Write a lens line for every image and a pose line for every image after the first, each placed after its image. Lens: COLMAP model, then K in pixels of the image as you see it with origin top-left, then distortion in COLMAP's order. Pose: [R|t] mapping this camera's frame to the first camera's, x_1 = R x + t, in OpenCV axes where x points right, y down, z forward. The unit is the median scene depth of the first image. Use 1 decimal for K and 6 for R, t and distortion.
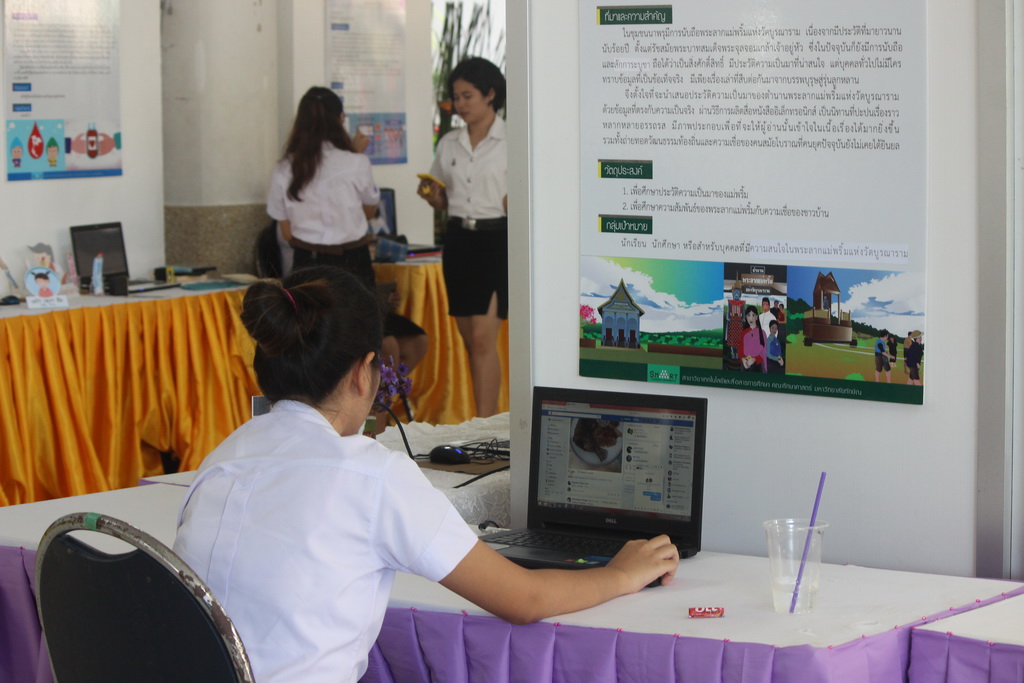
lens RADIAL K [[2617.5, 0, 512.5], [0, 2617.5, 340.1], [0, 0, 1]] dist [-0.346732, 0.000000]
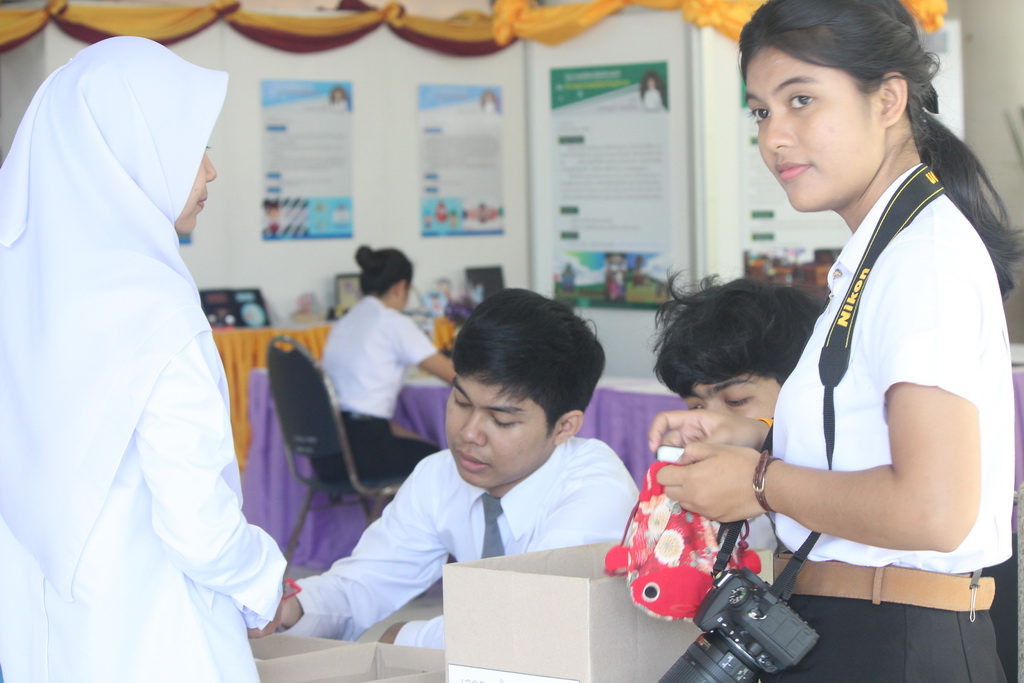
lens RADIAL K [[2617.5, 0, 511.8], [0, 2617.5, 341.5], [0, 0, 1]] dist [-0.346732, 0.000000]
pose [[0.969807, 0.005279, -0.243815, 0.535680], [-0.014013, 0.999320, -0.034102, 0.120693], [0.243469, 0.036489, 0.969222, -1.142180]]
